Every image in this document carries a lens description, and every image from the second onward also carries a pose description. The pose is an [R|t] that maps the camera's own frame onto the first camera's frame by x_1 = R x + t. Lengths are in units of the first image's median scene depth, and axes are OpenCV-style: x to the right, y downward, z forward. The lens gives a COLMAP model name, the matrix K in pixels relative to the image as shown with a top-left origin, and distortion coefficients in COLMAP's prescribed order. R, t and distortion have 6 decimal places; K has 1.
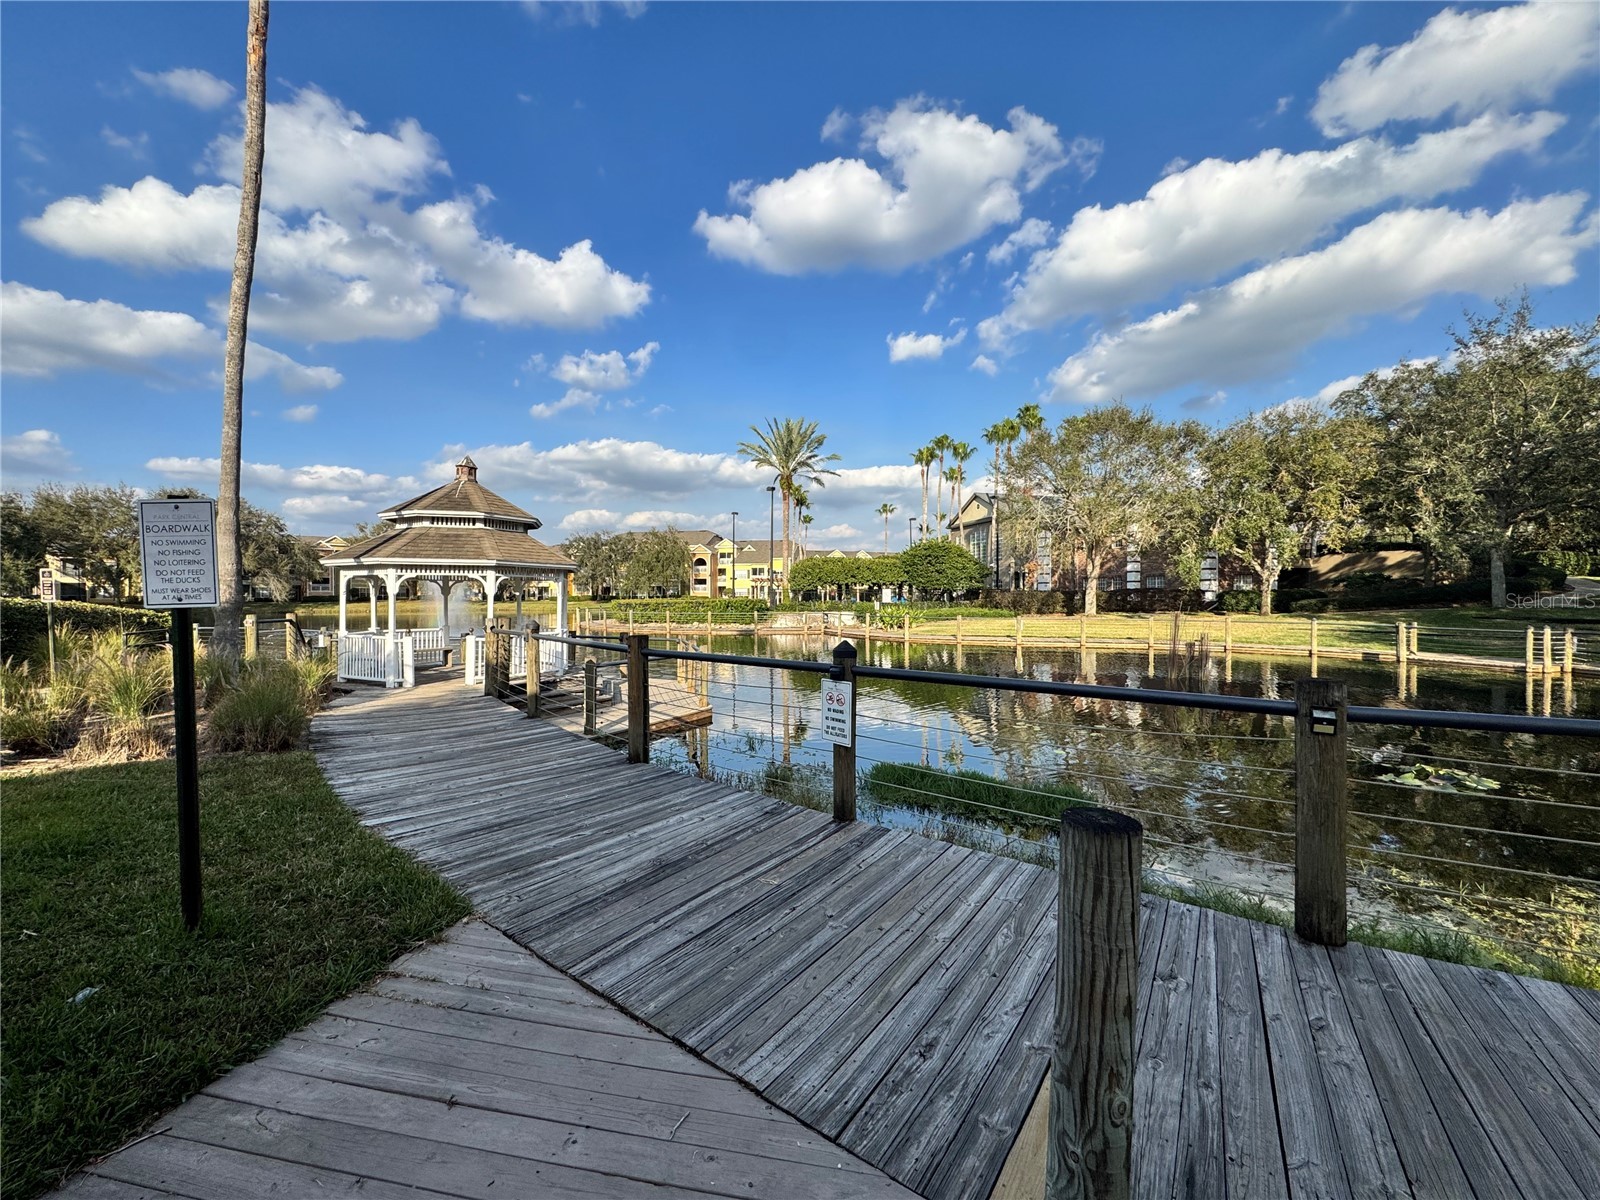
lens RADIAL K [[638.3, 0, 799.9], [0, 638.3, 632.5], [0, 0, 1]] dist [0.000619, -0.000011]
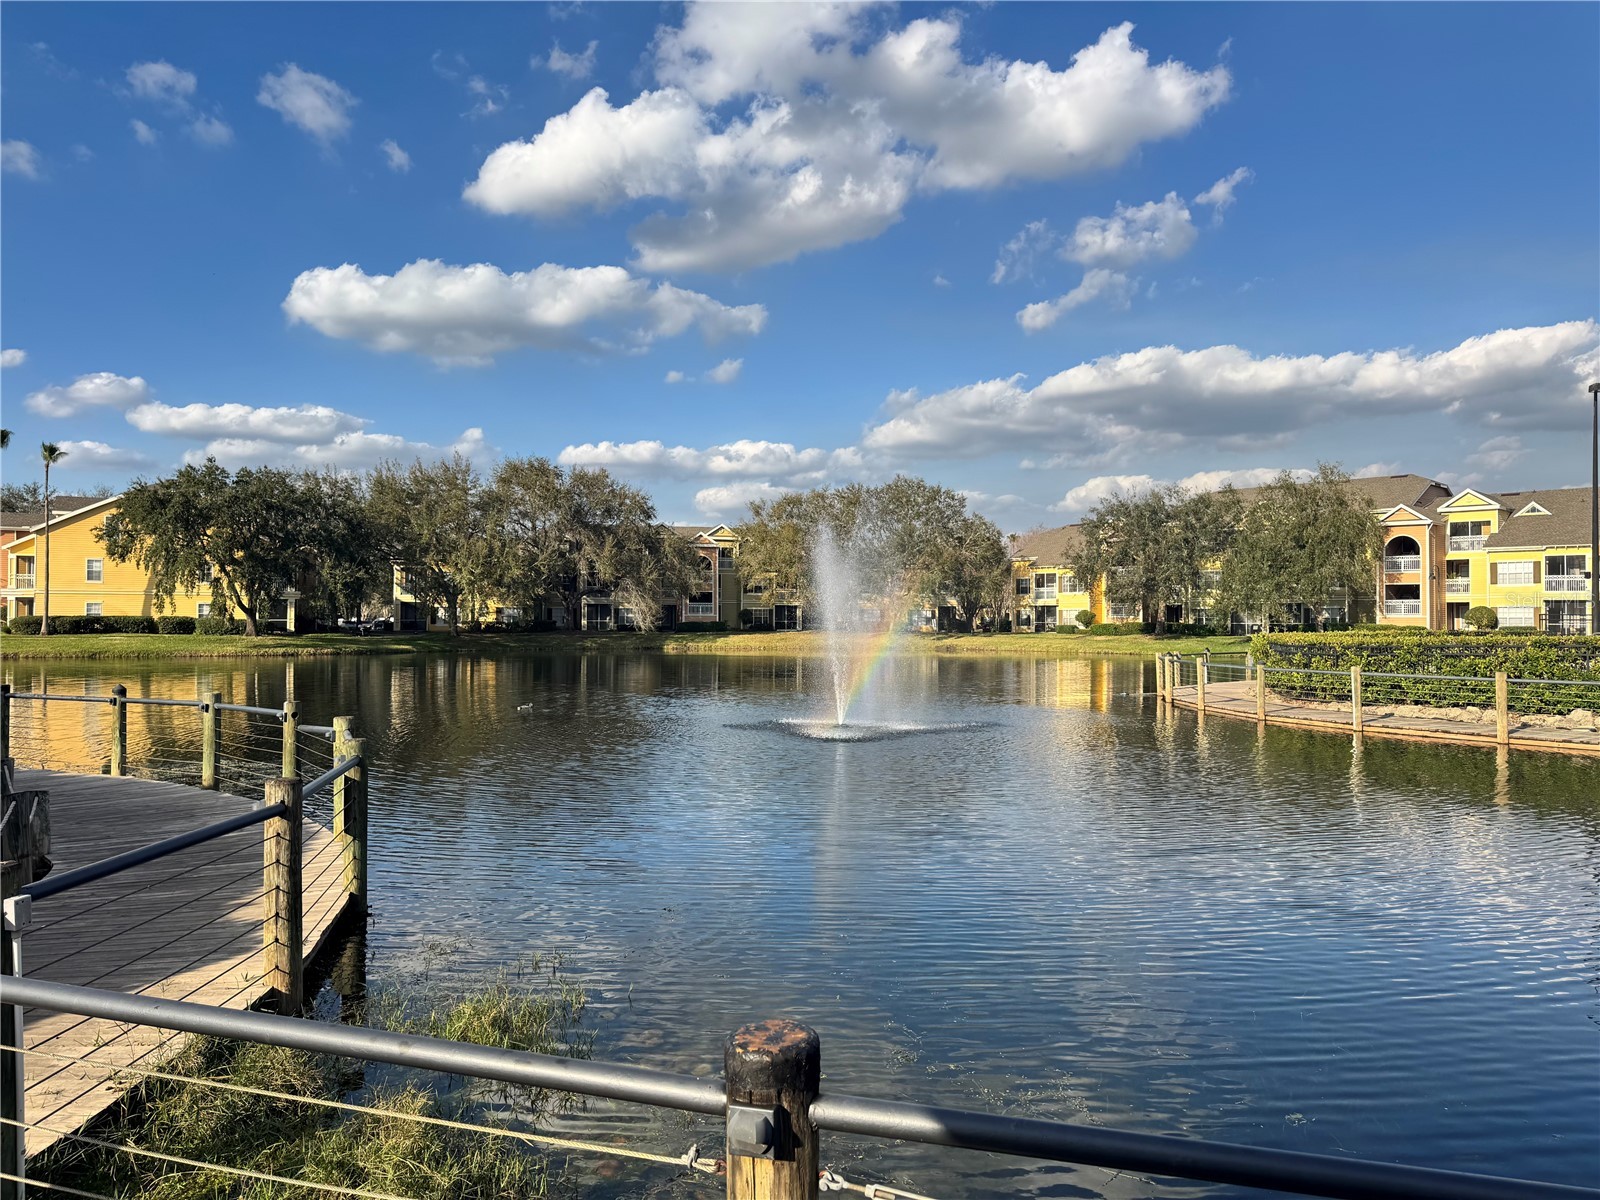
lens RADIAL K [[1113.4, 0, 800.0], [0, 1113.4, 600.0], [0, 0, 1]] dist [0.001014, -0.000516]
pose [[0.832870, -0.006127, -0.553435, -0.078009], [-0.037349, 0.997037, -0.067246, -0.009927], [0.552208, 0.076677, 0.830173, 0.164922]]
